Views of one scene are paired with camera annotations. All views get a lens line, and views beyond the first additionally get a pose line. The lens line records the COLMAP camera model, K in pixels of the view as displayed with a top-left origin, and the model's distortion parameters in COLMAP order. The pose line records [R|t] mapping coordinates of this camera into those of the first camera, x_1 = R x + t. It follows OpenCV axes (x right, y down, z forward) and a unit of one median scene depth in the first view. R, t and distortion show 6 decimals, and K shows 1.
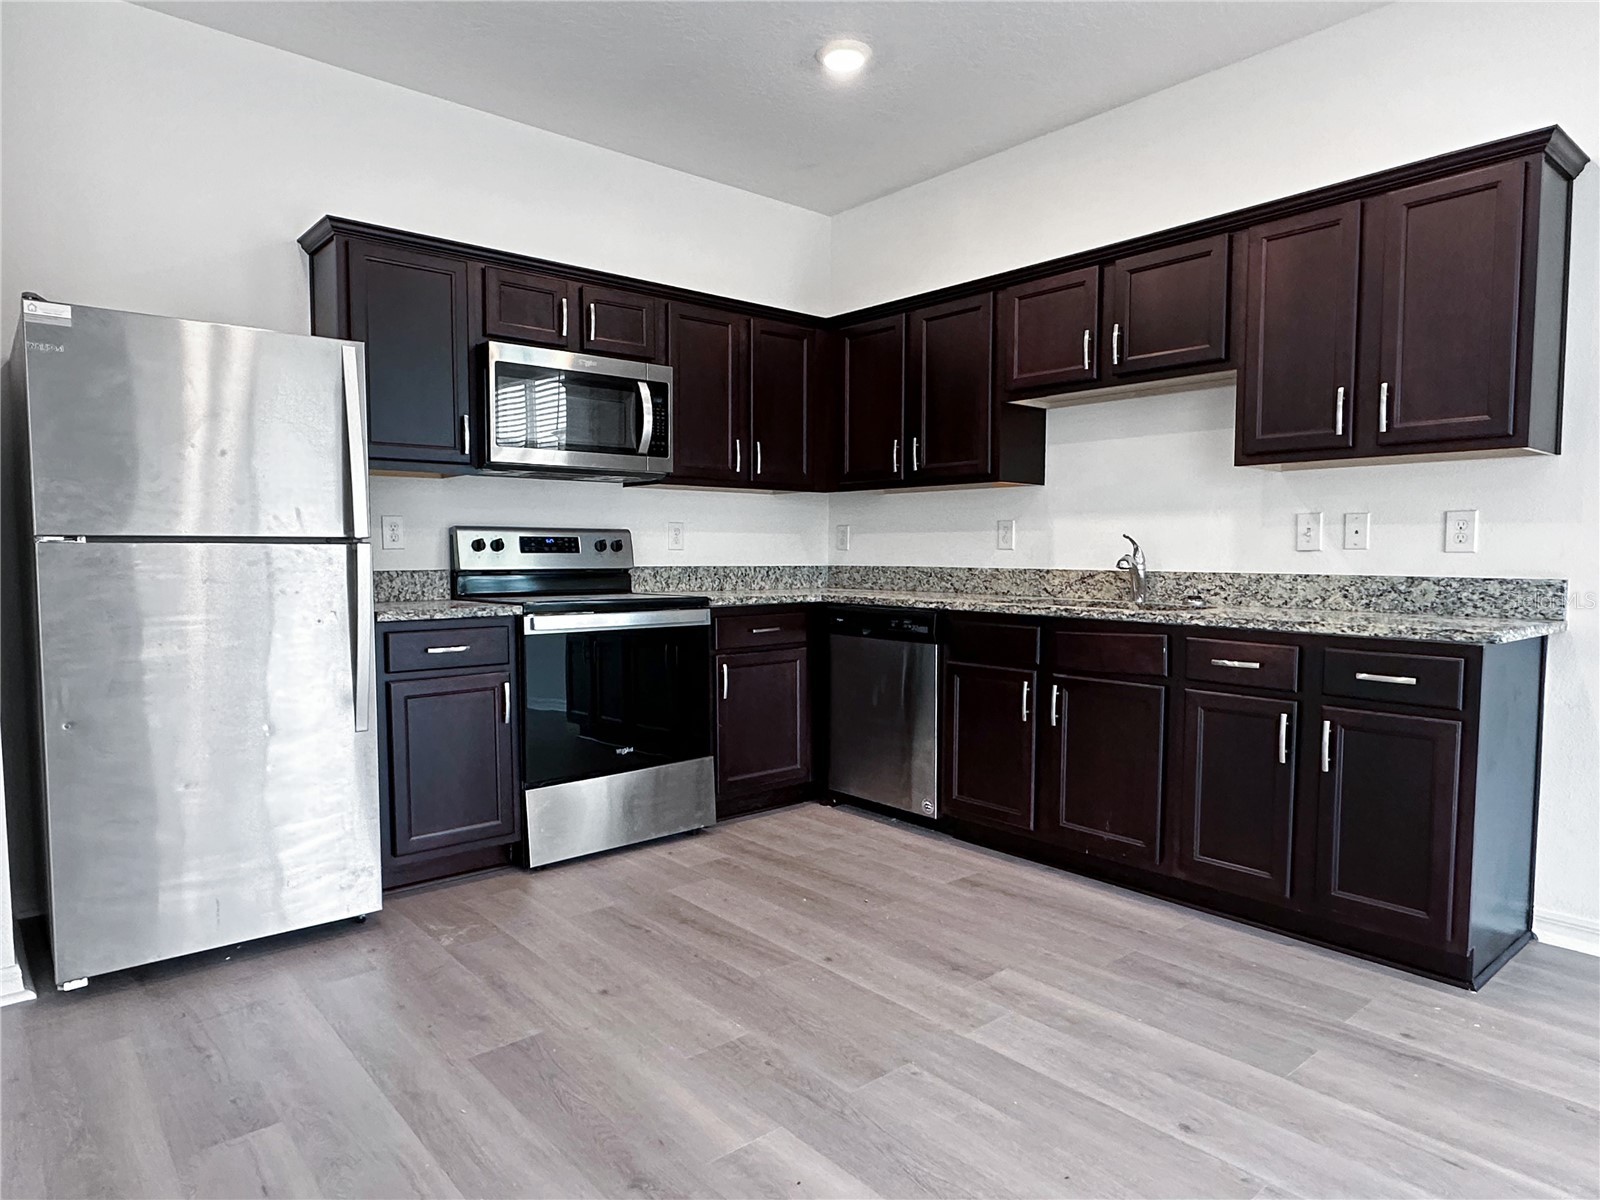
lens RADIAL K [[976.8, 0, 795.2], [0, 976.8, 613.1], [0, 0, 1]] dist [-0.000433, 0.000036]
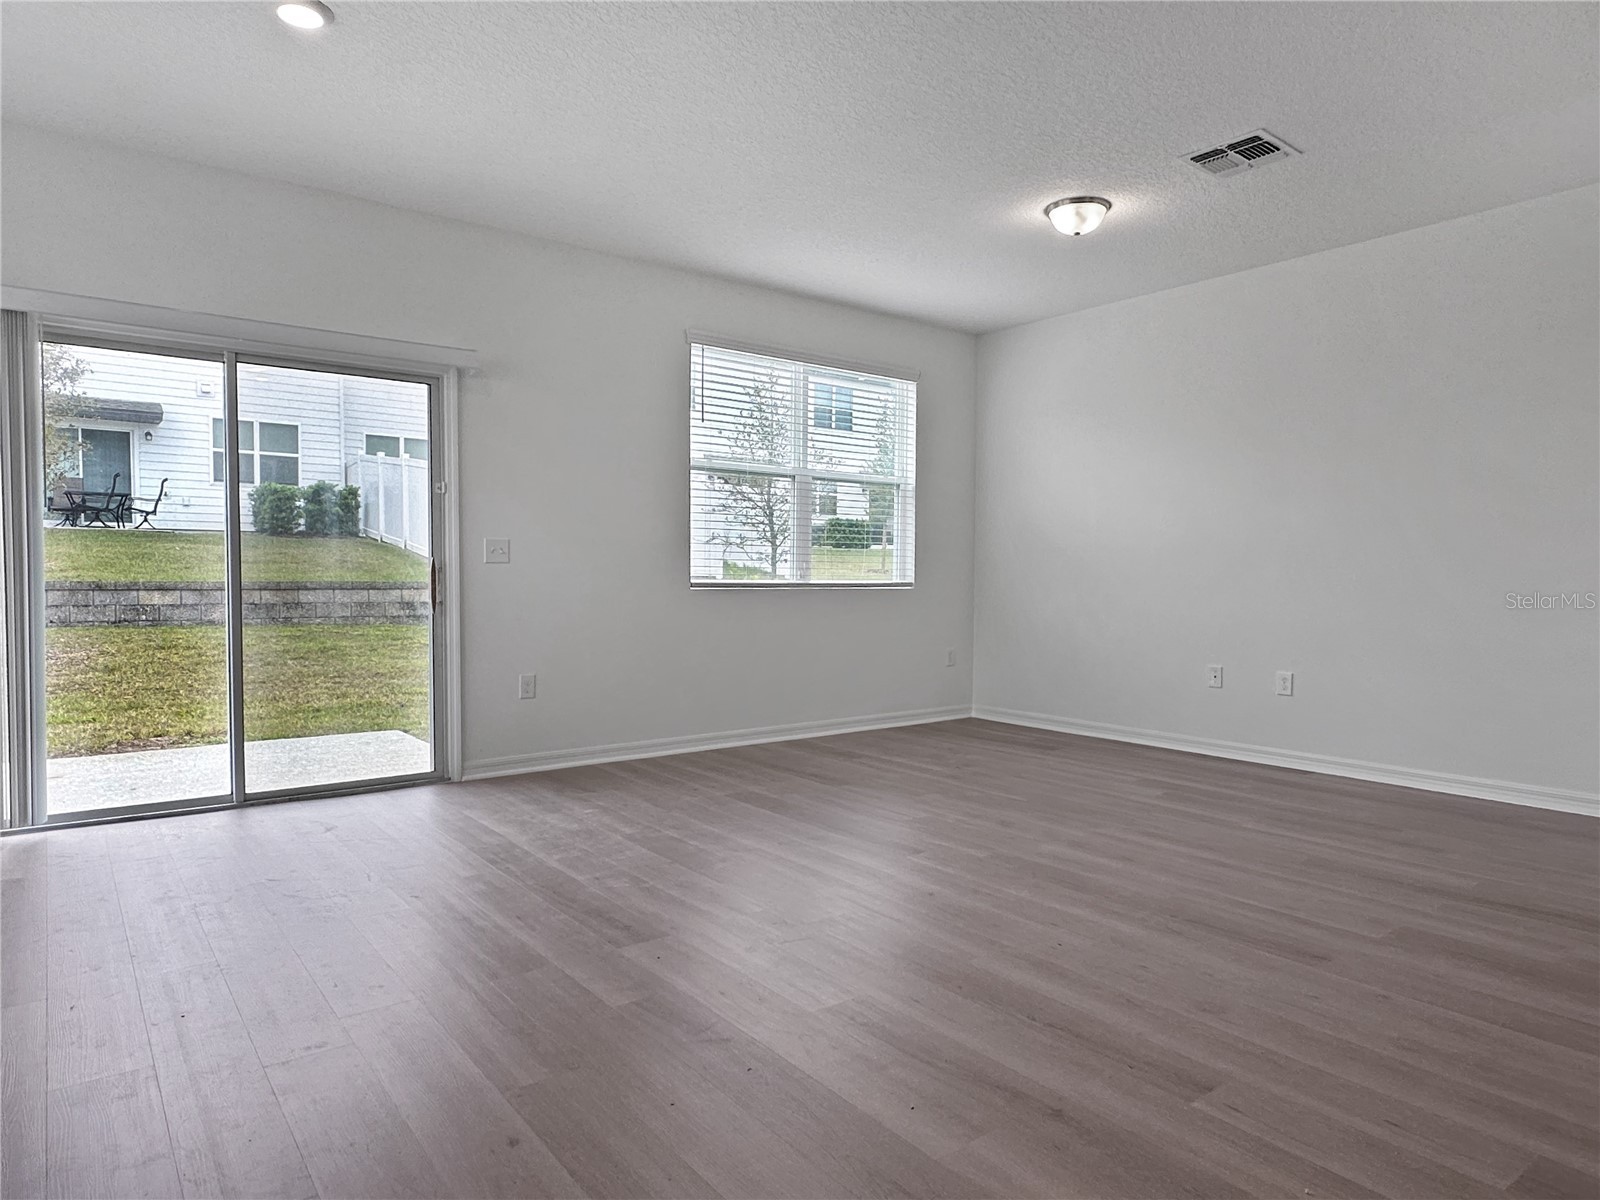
lens RADIAL K [[976.8, 0, 795.2], [0, 976.8, 613.1], [0, 0, 1]] dist [-0.000433, 0.000036]
pose [[-0.998722, -0.011963, 0.049103, 0.043677], [-0.006739, 0.994428, 0.105204, -0.048271], [-0.050088, 0.104739, -0.993238, 0.997385]]
